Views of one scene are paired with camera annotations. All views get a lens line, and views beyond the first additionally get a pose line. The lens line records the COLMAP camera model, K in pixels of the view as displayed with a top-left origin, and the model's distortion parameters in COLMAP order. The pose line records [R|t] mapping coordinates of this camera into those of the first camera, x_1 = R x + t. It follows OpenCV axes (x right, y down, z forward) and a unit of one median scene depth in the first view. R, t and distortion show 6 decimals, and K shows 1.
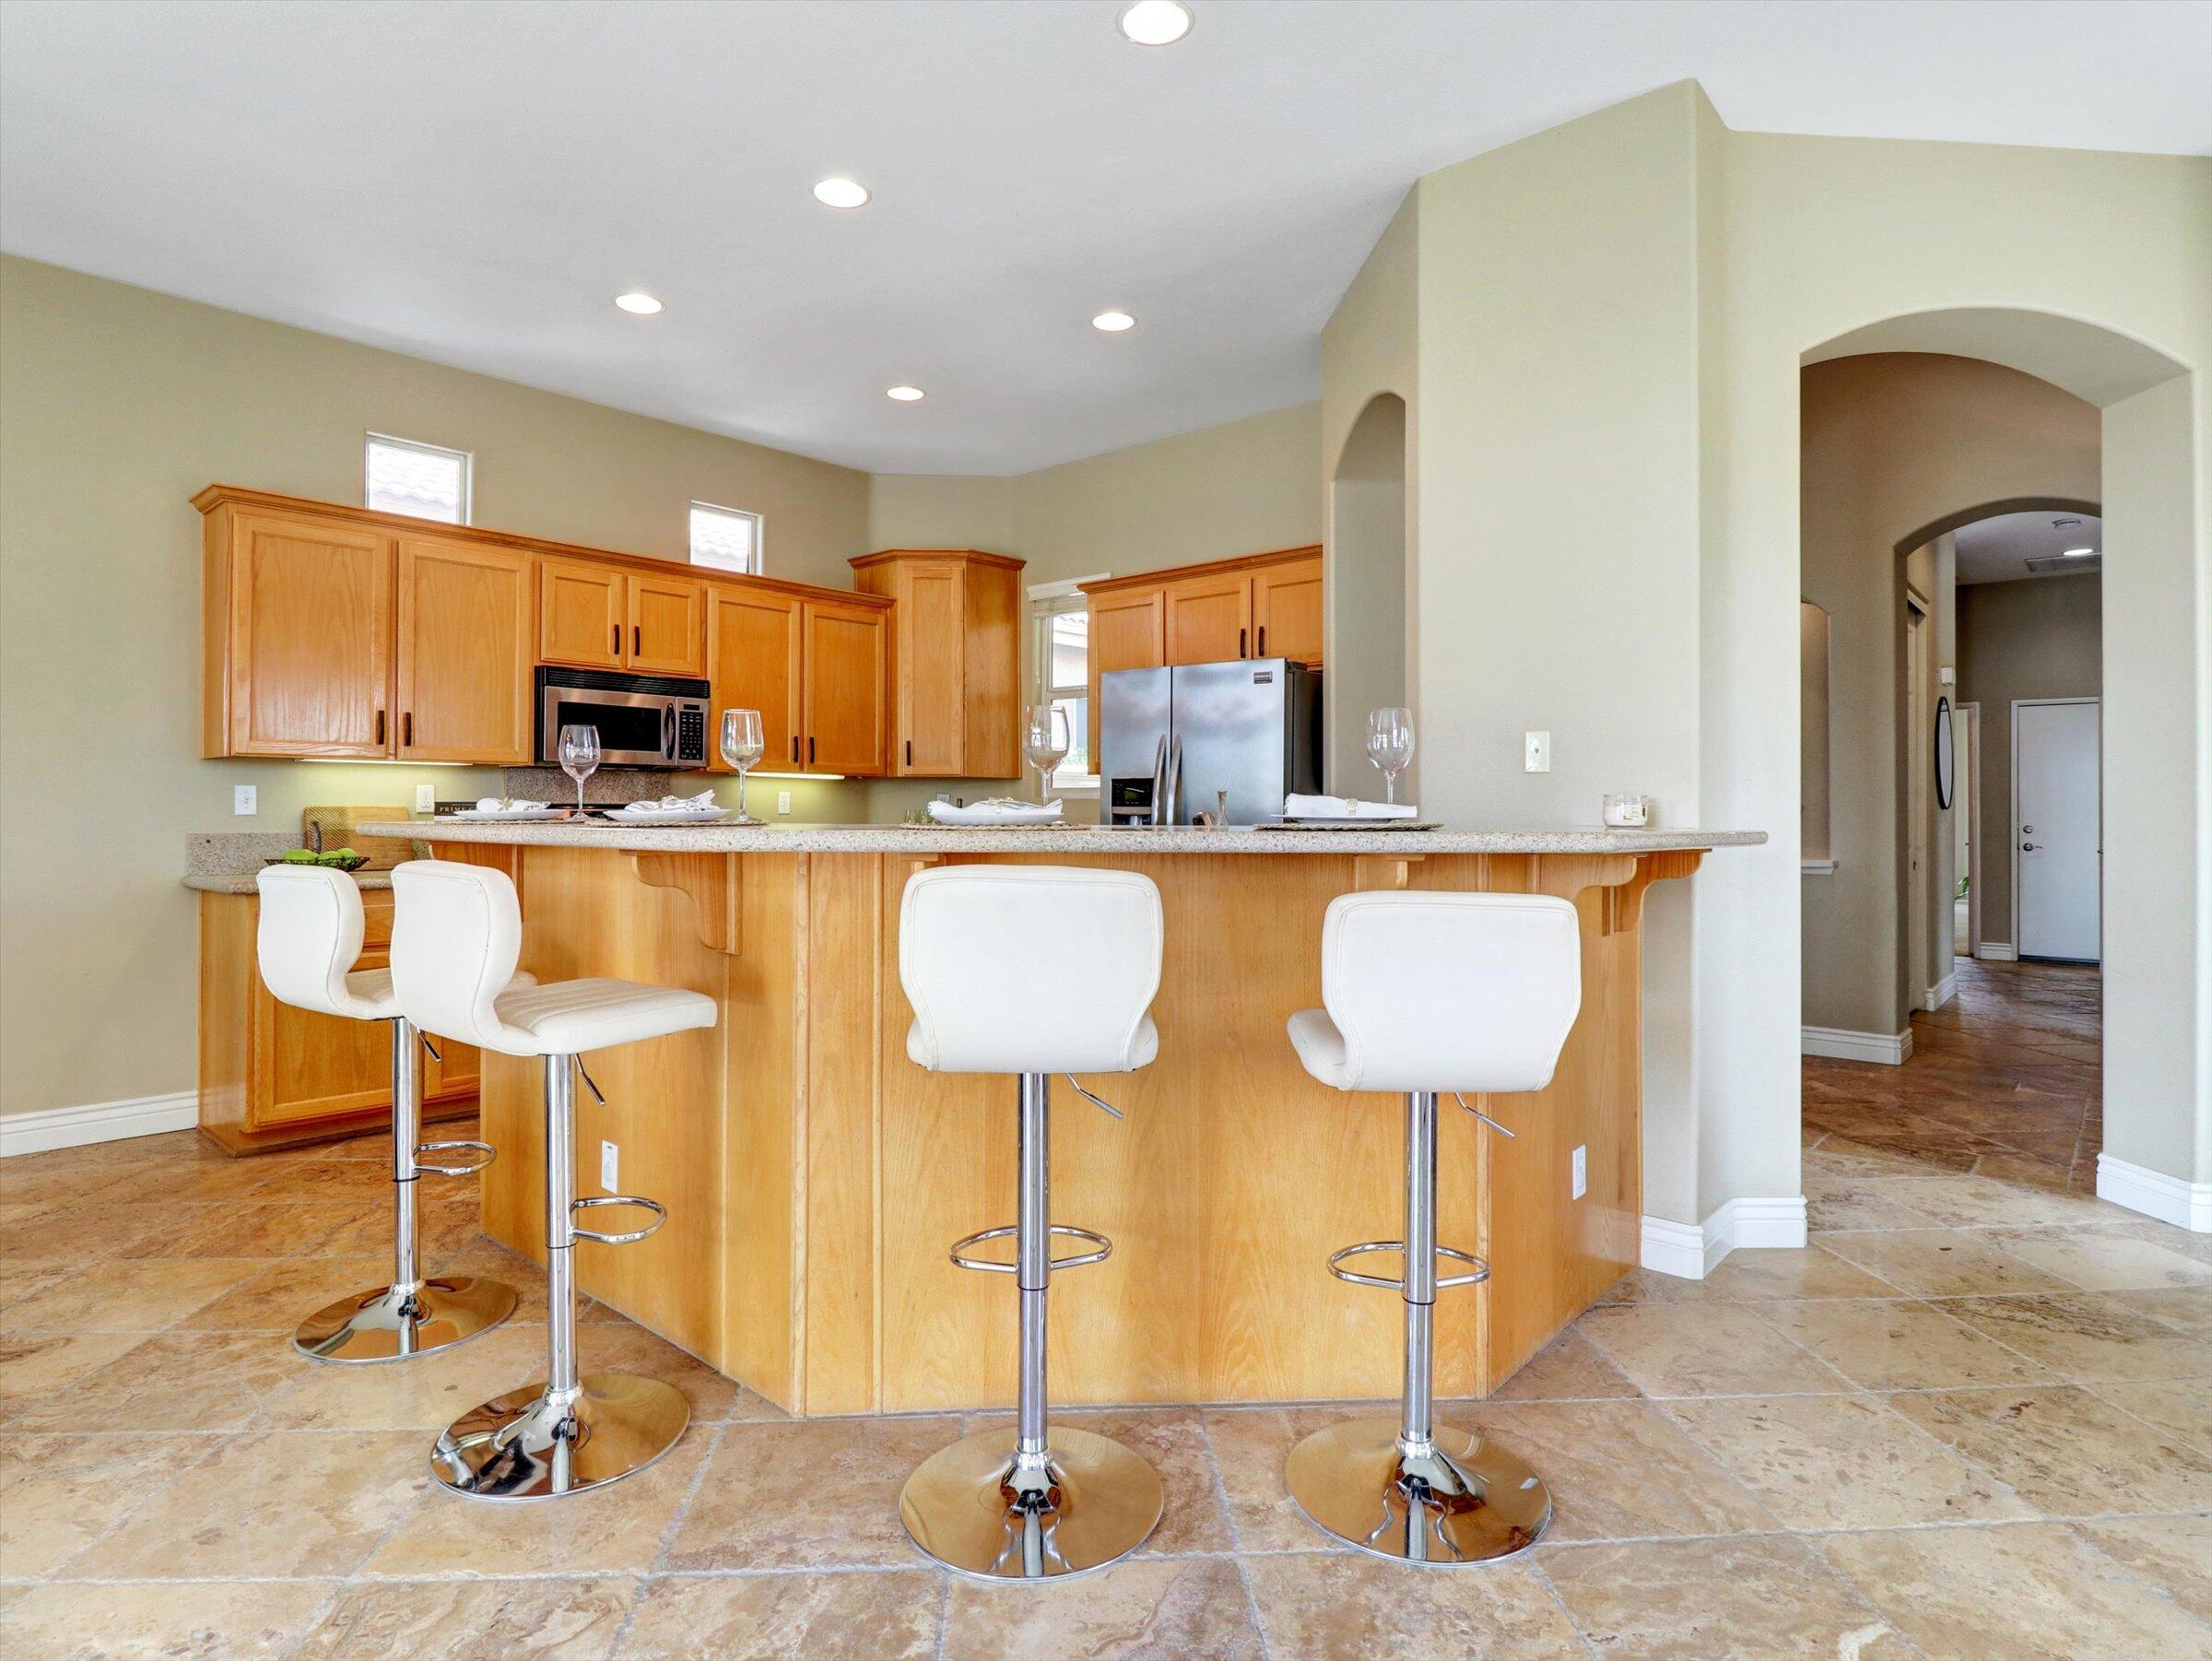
lens RADIAL K [[1224.6, 0, 1075.3], [0, 1224.6, 802.9], [0, 0, 1]] dist [-0.013285, -0.002460]
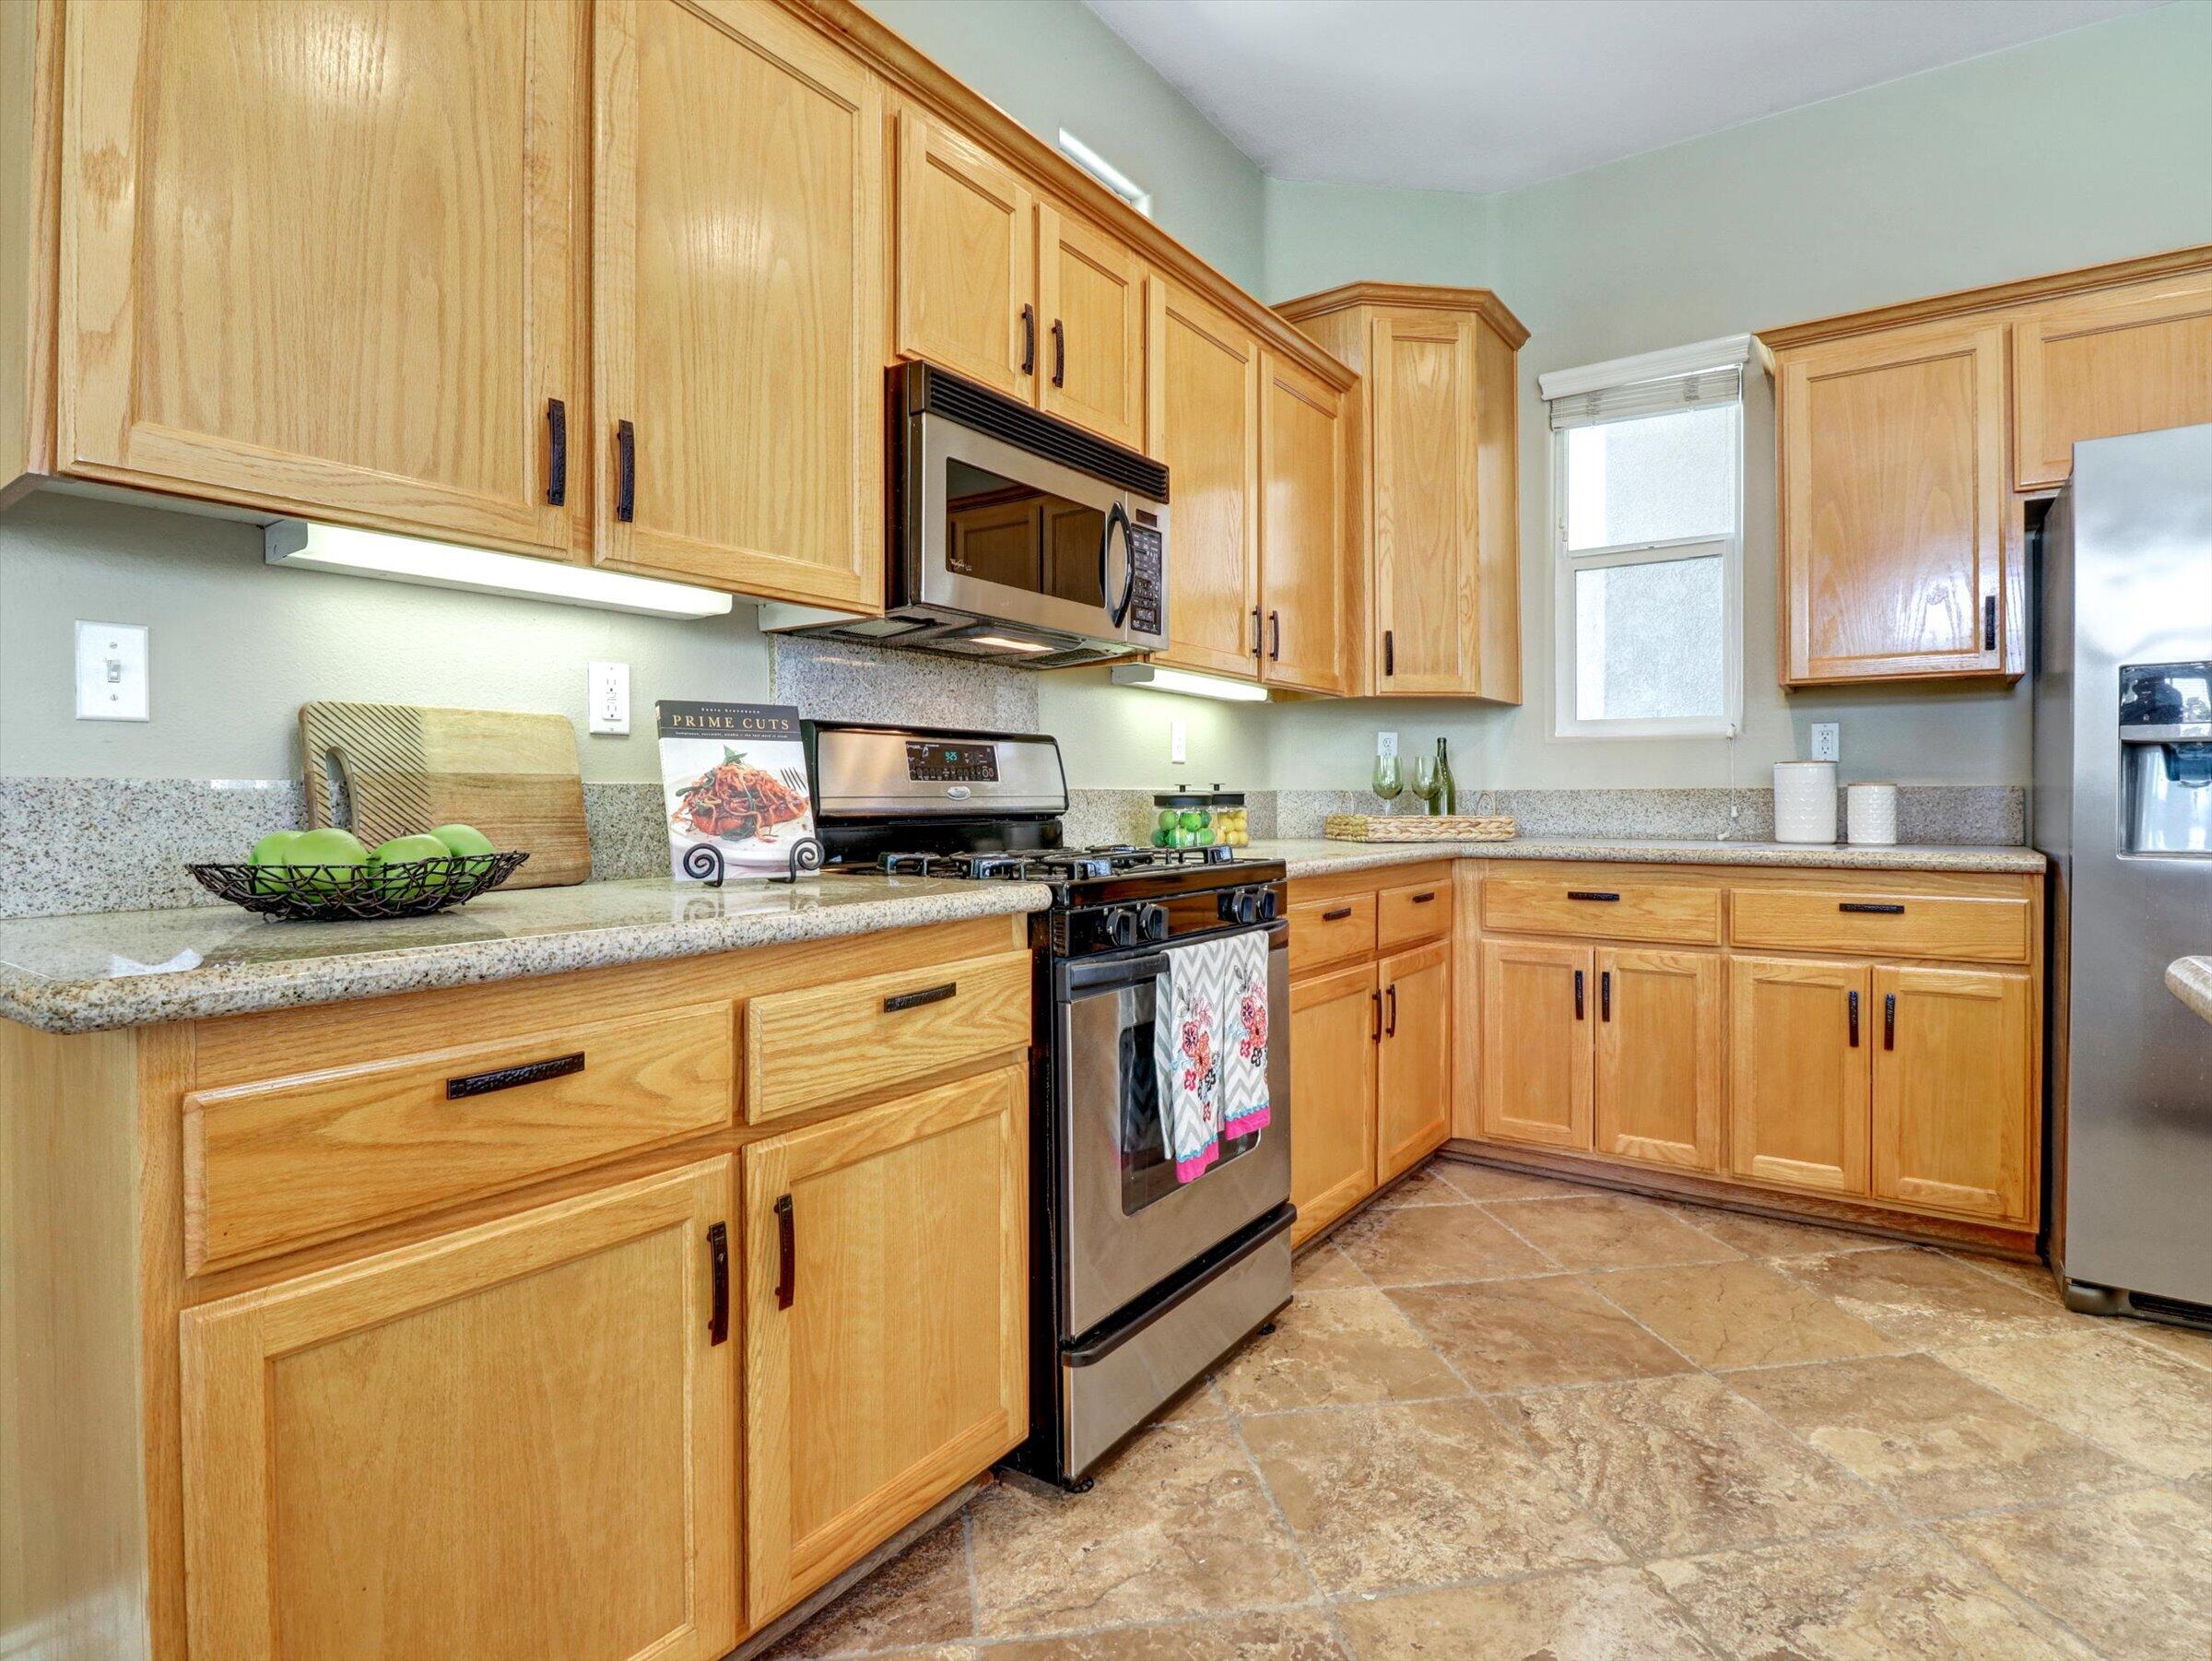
lens RADIAL K [[1183.2, 0, 1077.3], [0, 1183.2, 809.8], [0, 0, 1]] dist [-0.003720, -0.010348]
pose [[0.993462, -0.006496, 0.113976, -0.403544], [0.004569, 0.999842, 0.017161, 0.024383], [-0.114070, -0.016528, 0.993335, 0.577136]]
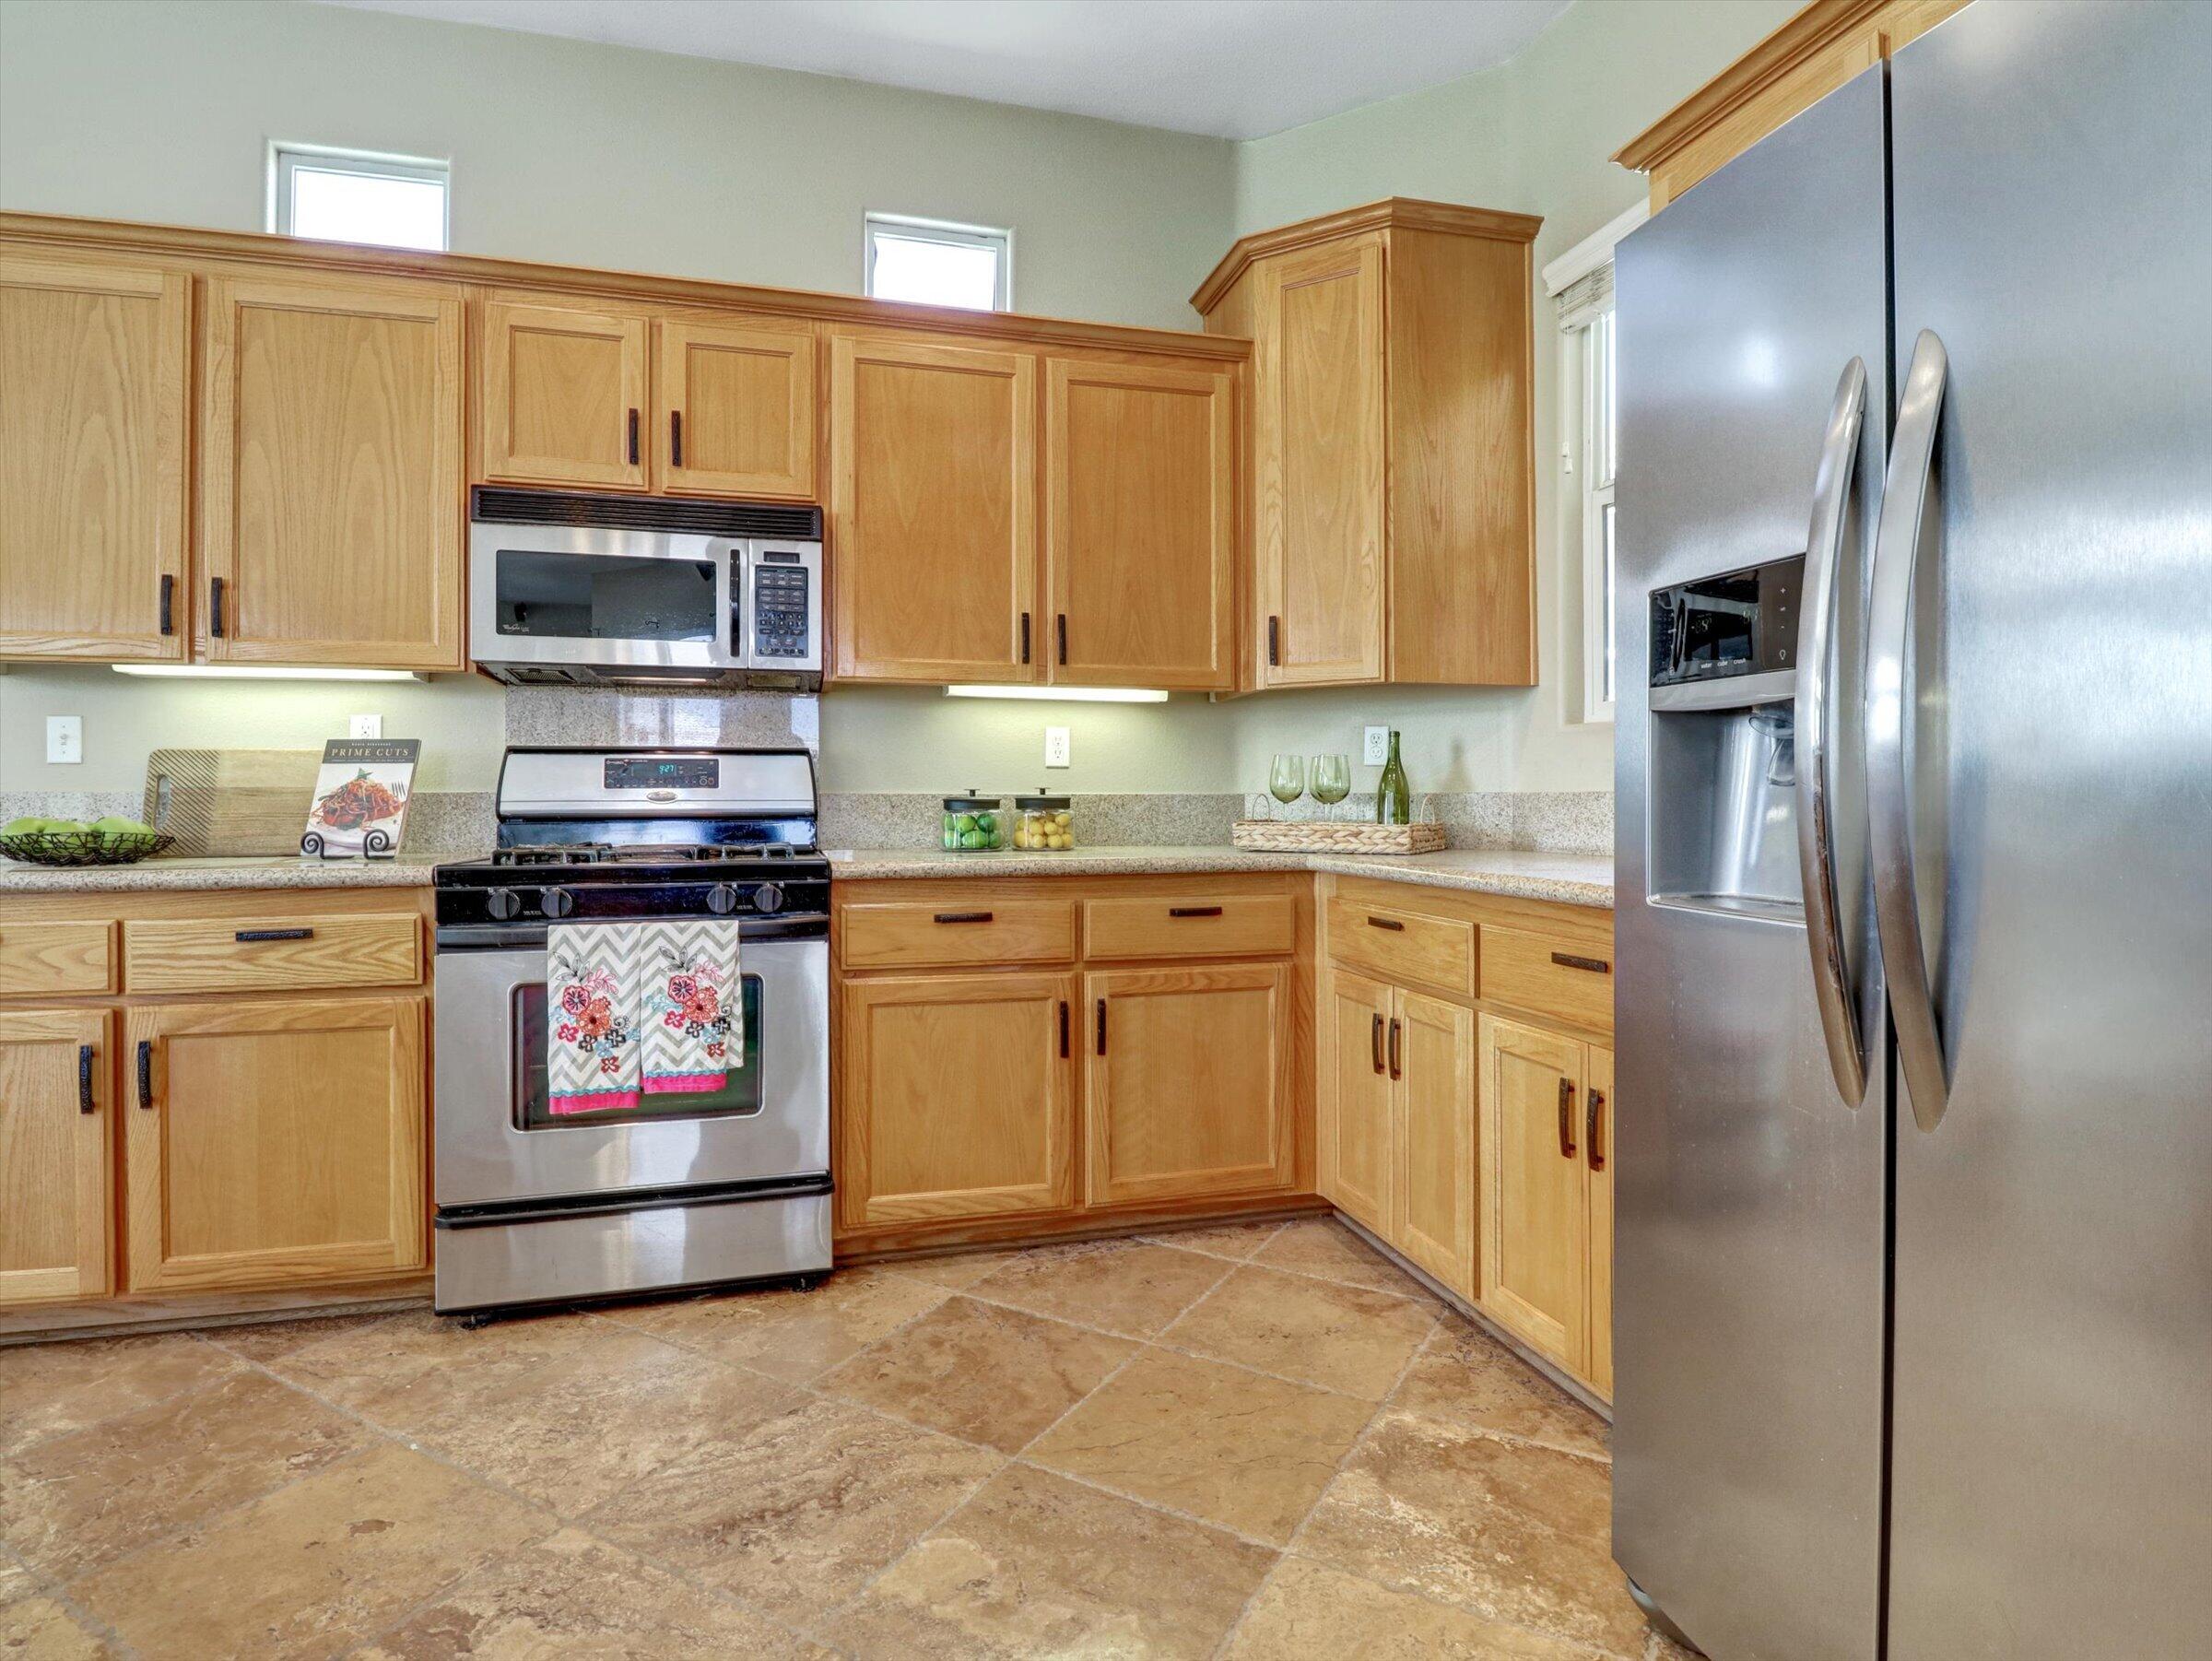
lens RADIAL K [[1183.2, 0, 1155.6], [0, 1183.2, 803.9], [0, 0, 1]] dist [-0.003720, -0.010348]
pose [[0.841592, -0.000618, -0.540114, 0.099054], [0.006991, 0.999928, 0.009748, 0.024604], [0.540069, -0.011980, 0.841535, 0.679016]]
